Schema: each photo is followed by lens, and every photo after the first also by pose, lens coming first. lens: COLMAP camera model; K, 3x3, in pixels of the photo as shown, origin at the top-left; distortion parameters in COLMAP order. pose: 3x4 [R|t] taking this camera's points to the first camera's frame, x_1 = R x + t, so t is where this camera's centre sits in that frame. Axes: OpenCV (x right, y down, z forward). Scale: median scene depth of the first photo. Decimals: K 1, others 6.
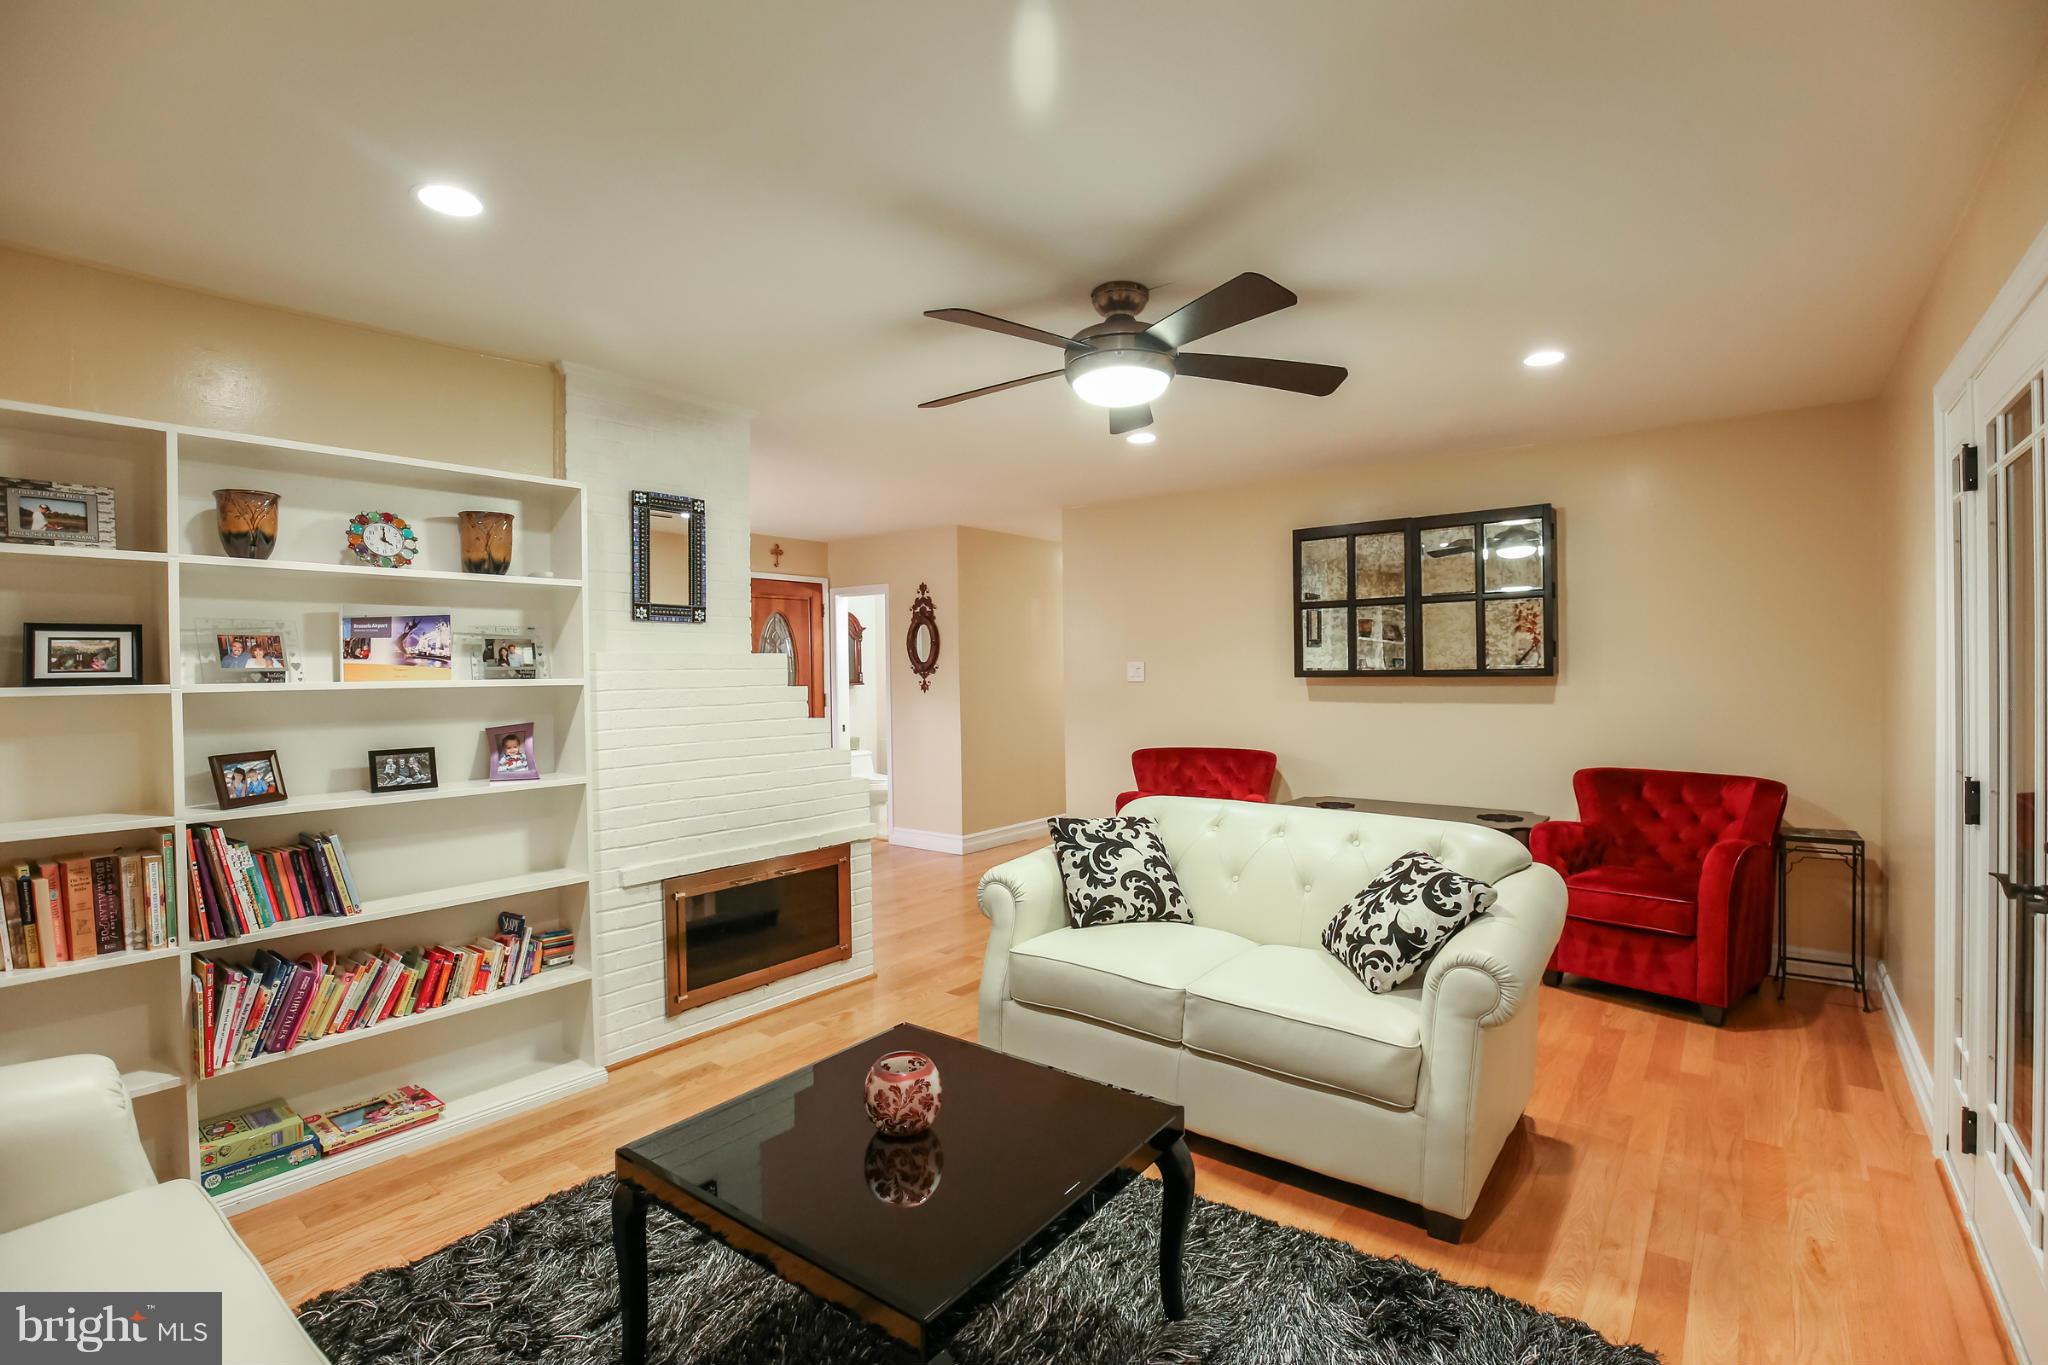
lens RADIAL K [[941.3, 0, 1033.0], [0, 941.3, 677.1], [0, 0, 1]] dist [-0.031554, 0.000890]
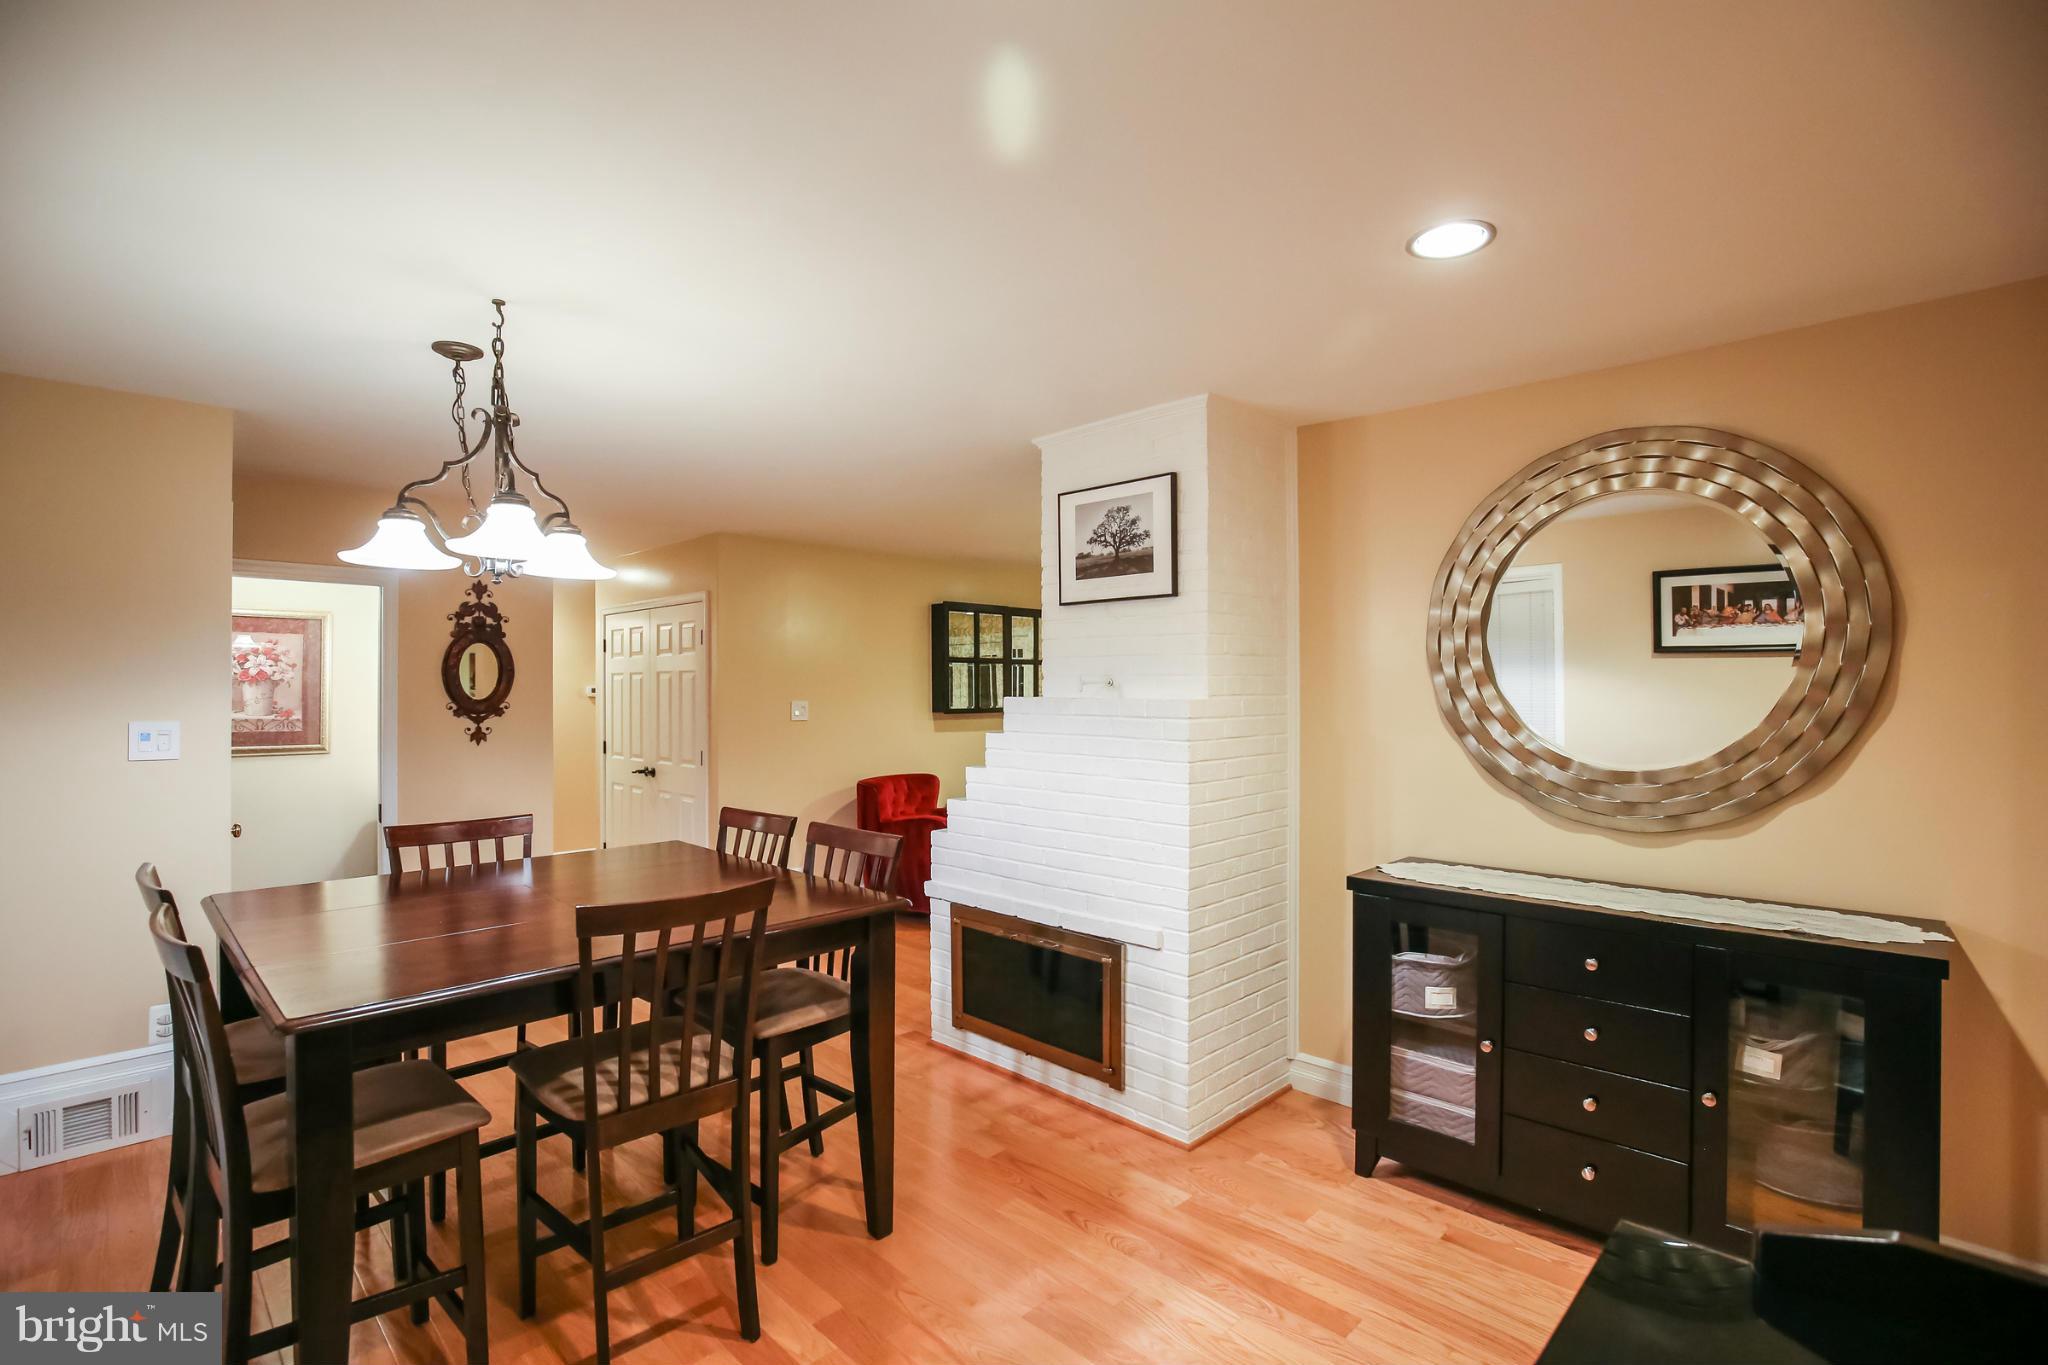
lens RADIAL K [[942.4, 0, 1030.4], [0, 942.4, 681.0], [0, 0, 1]] dist [-0.034765, 0.005322]
pose [[0.119271, 0.025420, 0.992536, -1.521276], [0.007400, 0.999622, -0.026490, -0.017074], [-0.992834, 0.010504, 0.119037, 1.103821]]
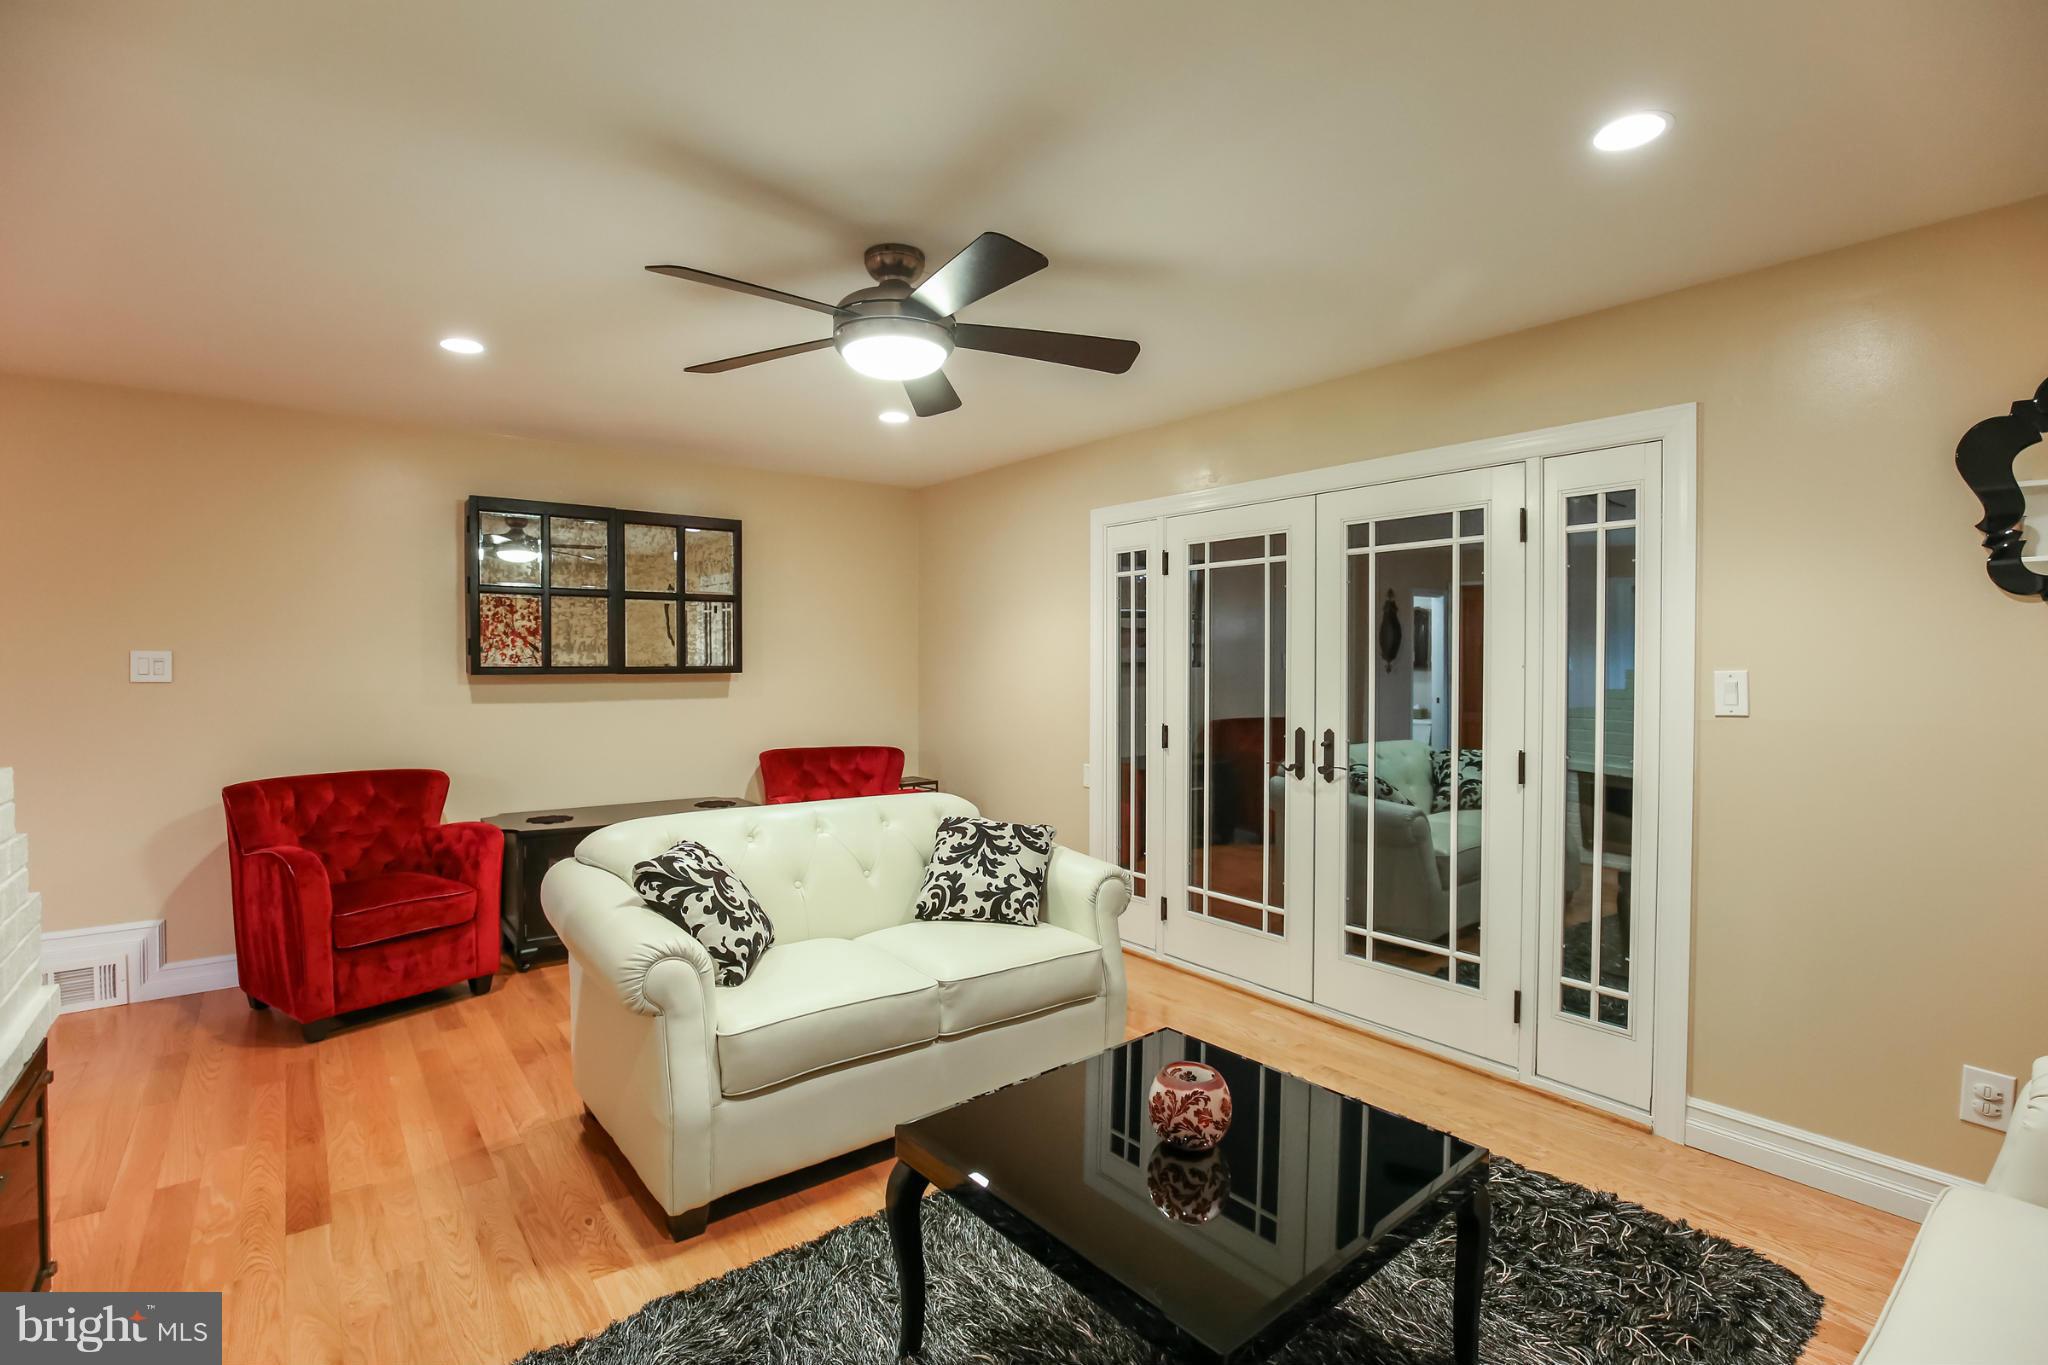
lens RADIAL K [[942.4, 0, 1030.4], [0, 942.4, 681.0], [0, 0, 1]] dist [-0.034765, 0.005322]
pose [[0.241809, -0.011612, 0.970254, -0.596543], [0.008258, 0.999917, 0.009908, 0.001172], [-0.970289, 0.005617, 0.241885, 0.498805]]
